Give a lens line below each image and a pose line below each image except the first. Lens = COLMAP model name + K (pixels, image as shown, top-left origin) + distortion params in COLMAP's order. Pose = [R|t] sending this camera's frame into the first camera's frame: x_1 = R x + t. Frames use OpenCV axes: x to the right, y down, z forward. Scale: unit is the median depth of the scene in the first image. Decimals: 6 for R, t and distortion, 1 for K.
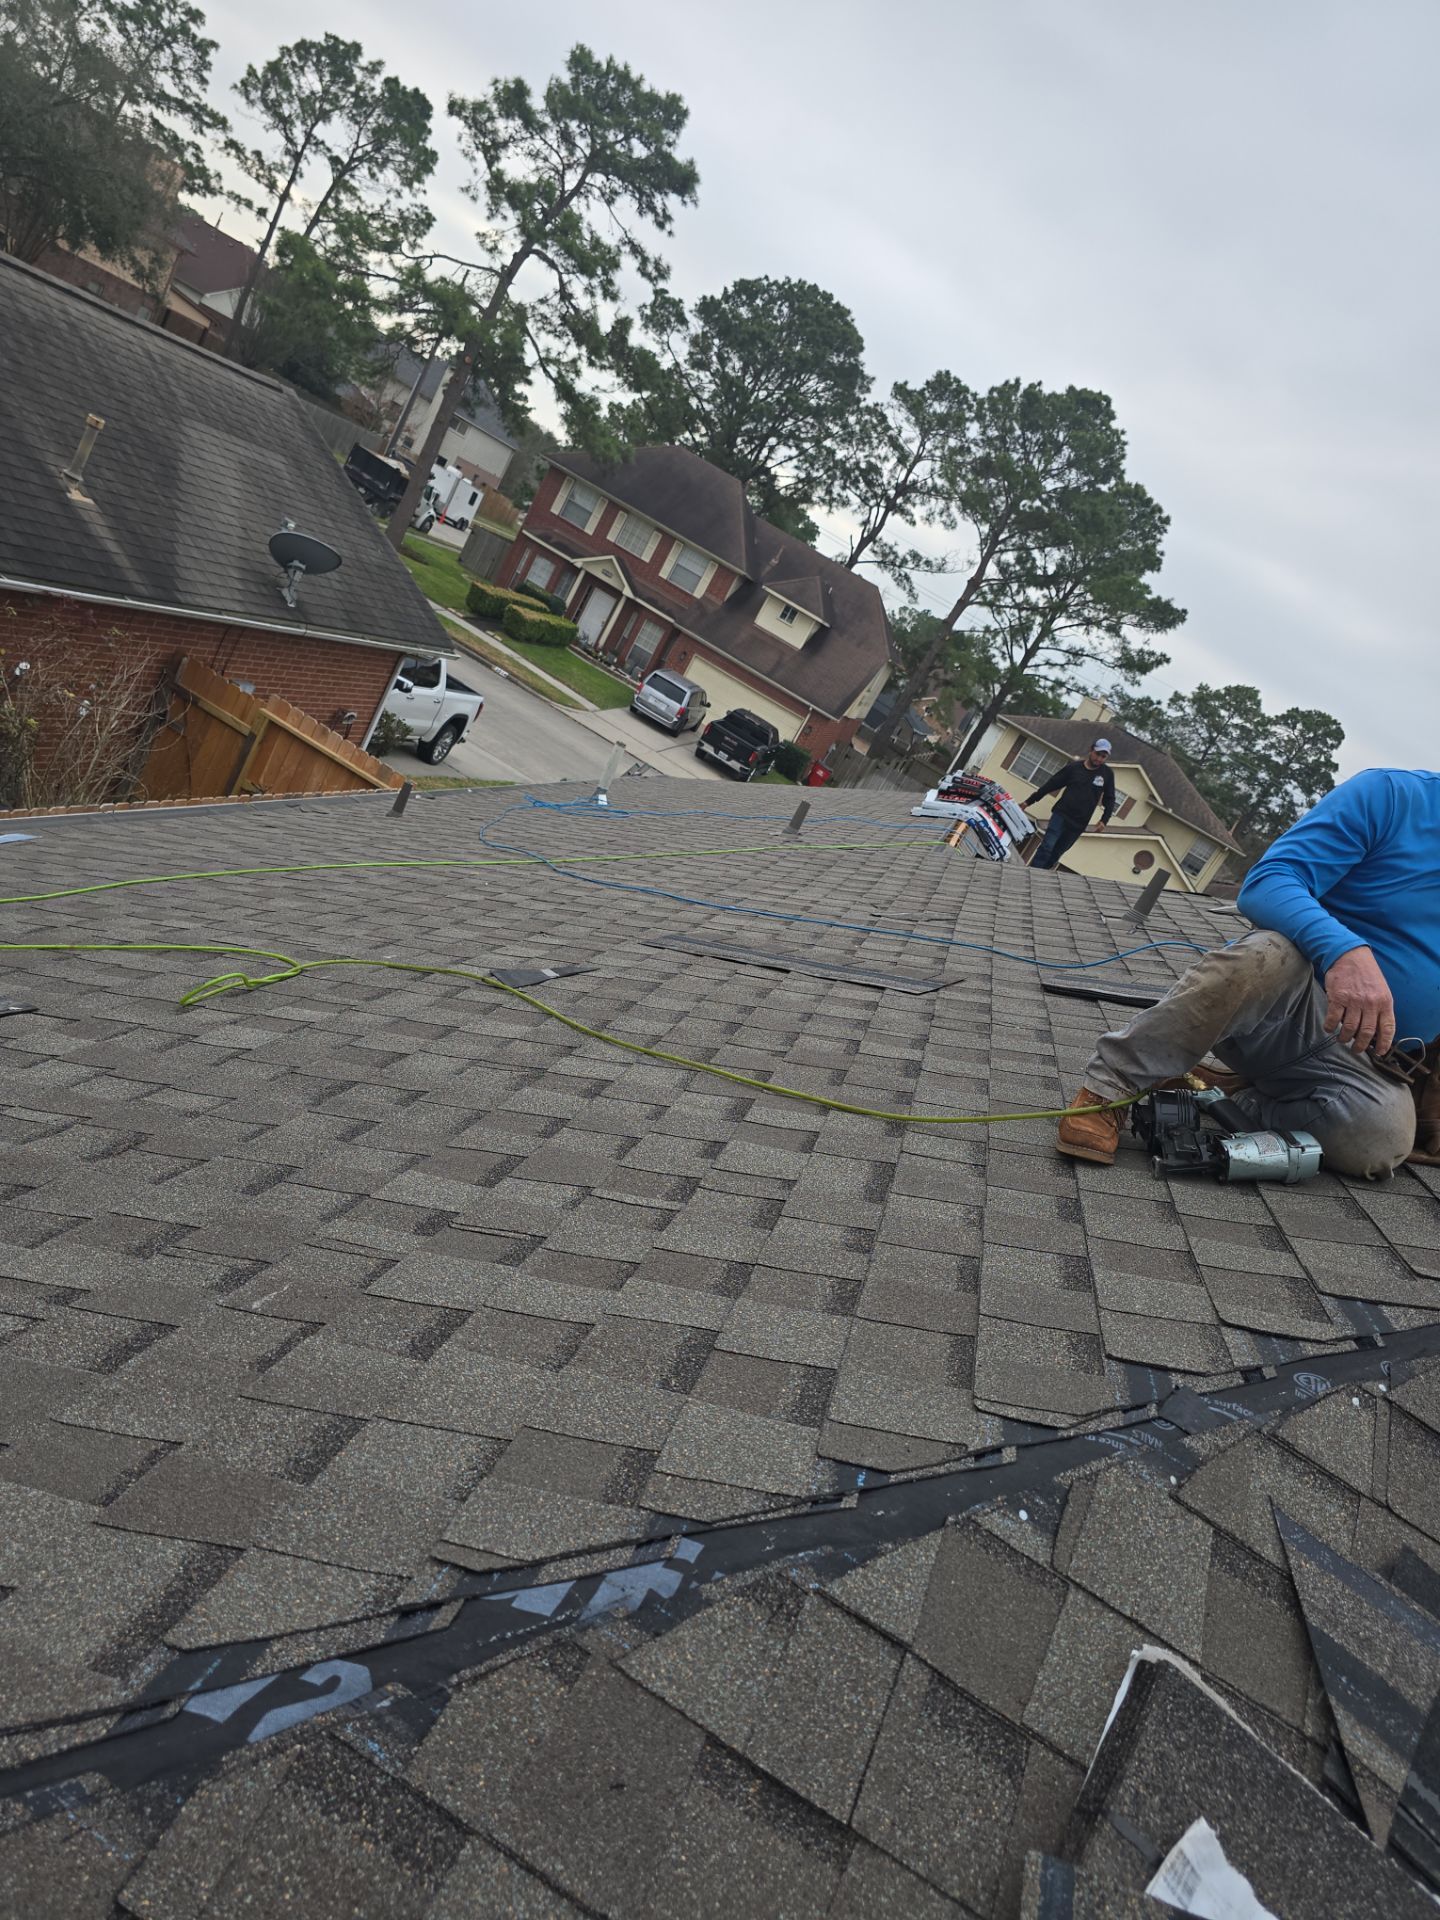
lens RADIAL K [[1292.8, 0, 716.5], [0, 1292.8, 974.2], [0, 0, 1]] dist [0.045049, -0.036421]
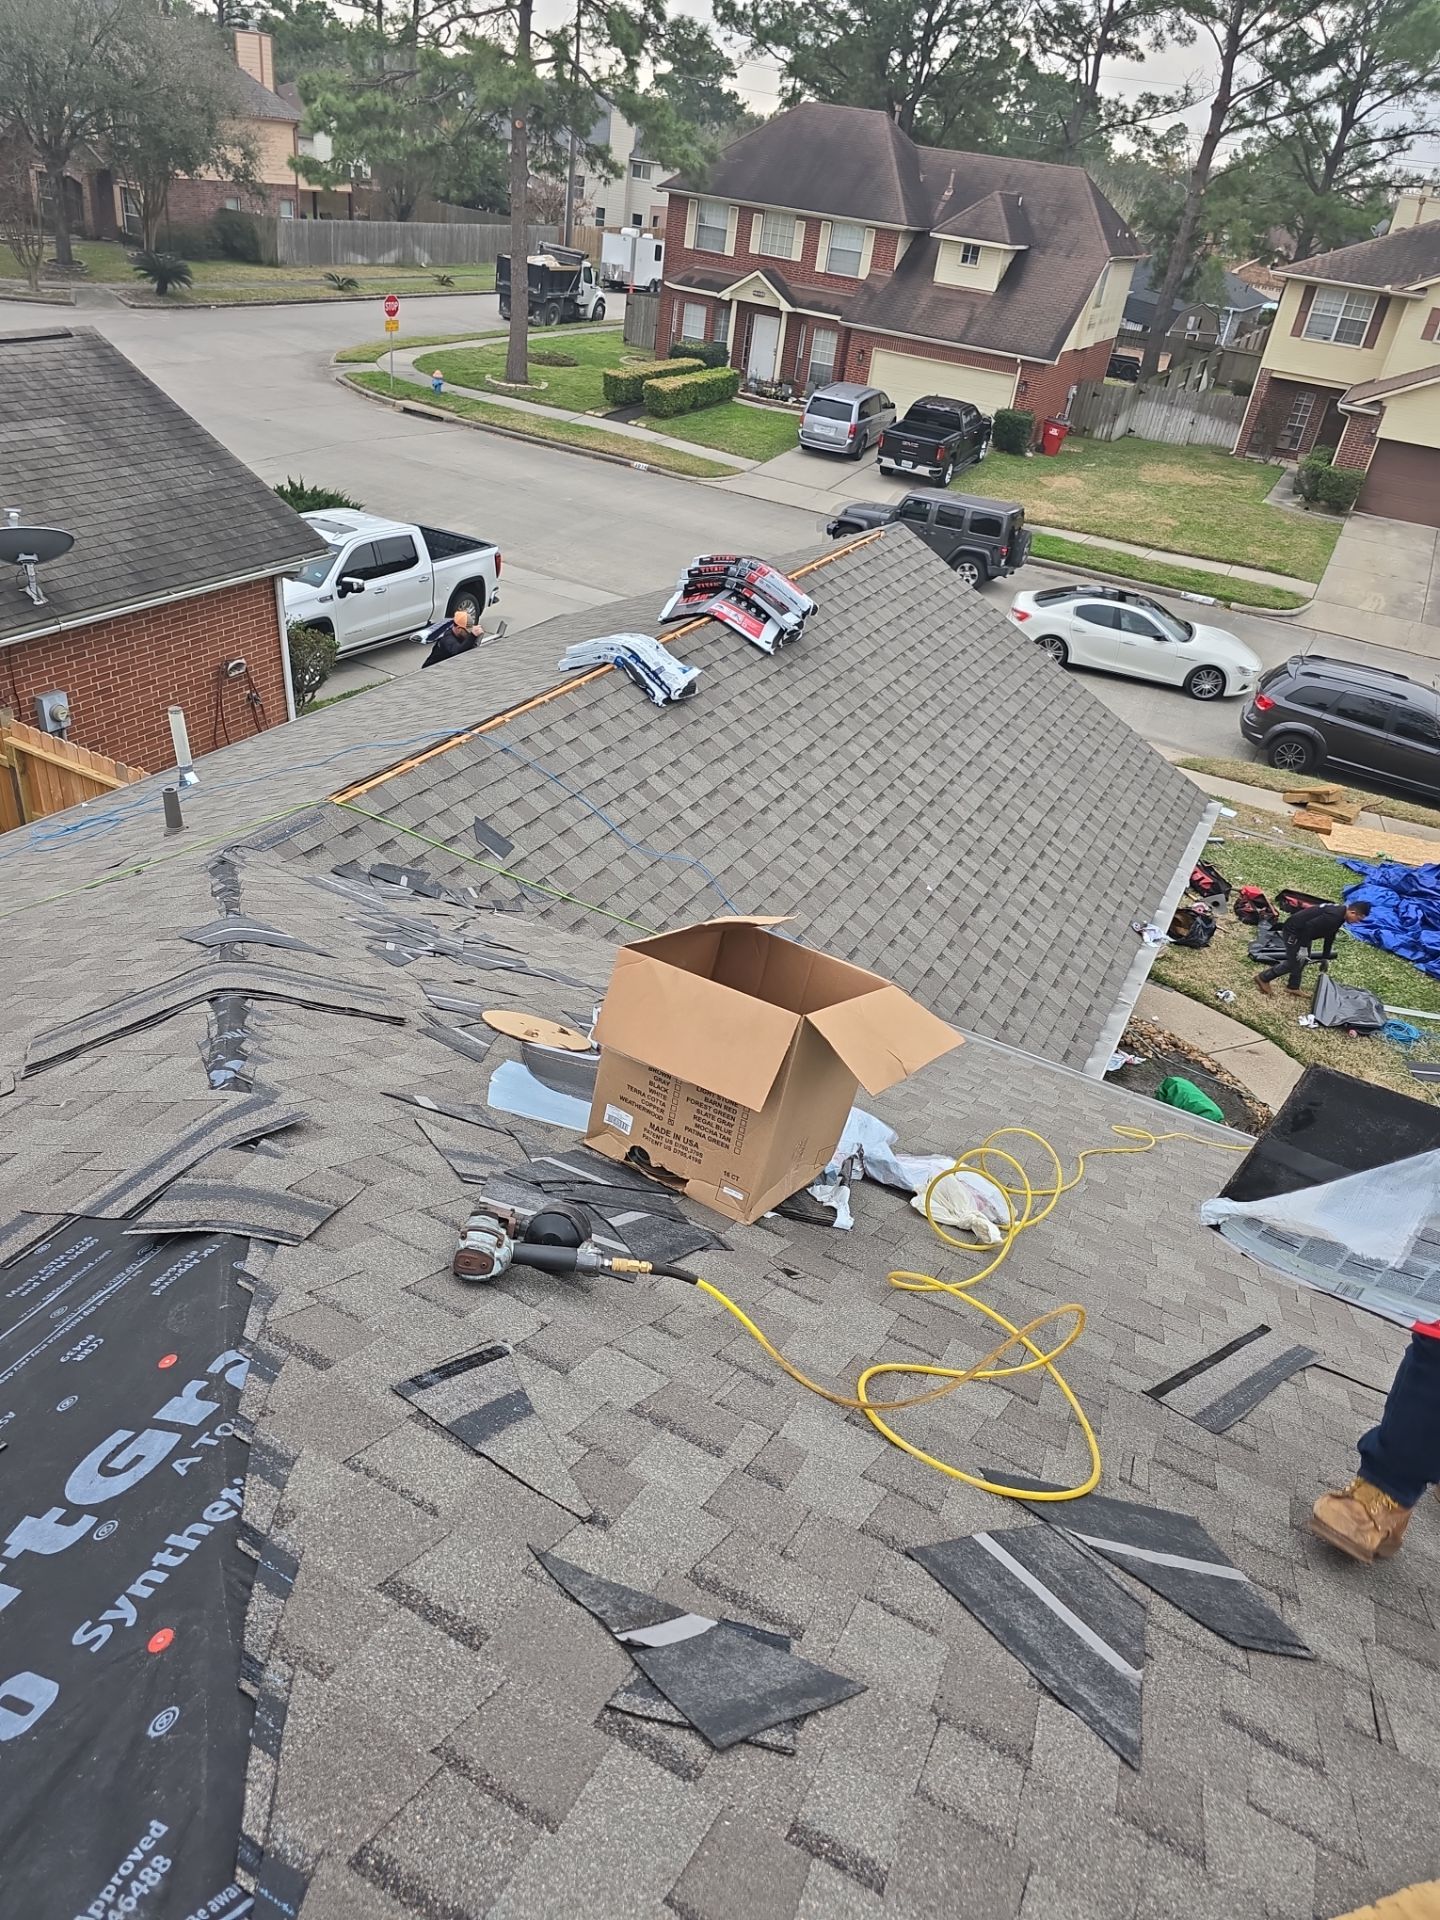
lens RADIAL K [[1292.8, 0, 717.1], [0, 1292.8, 969.1], [0, 0, 1]] dist [0.045049, -0.036421]
pose [[0.909017, -0.223430, -0.351806, 0.100490], [0.288333, 0.946674, 0.143783, -0.008453], [0.300920, -0.232138, 0.924964, 0.059760]]
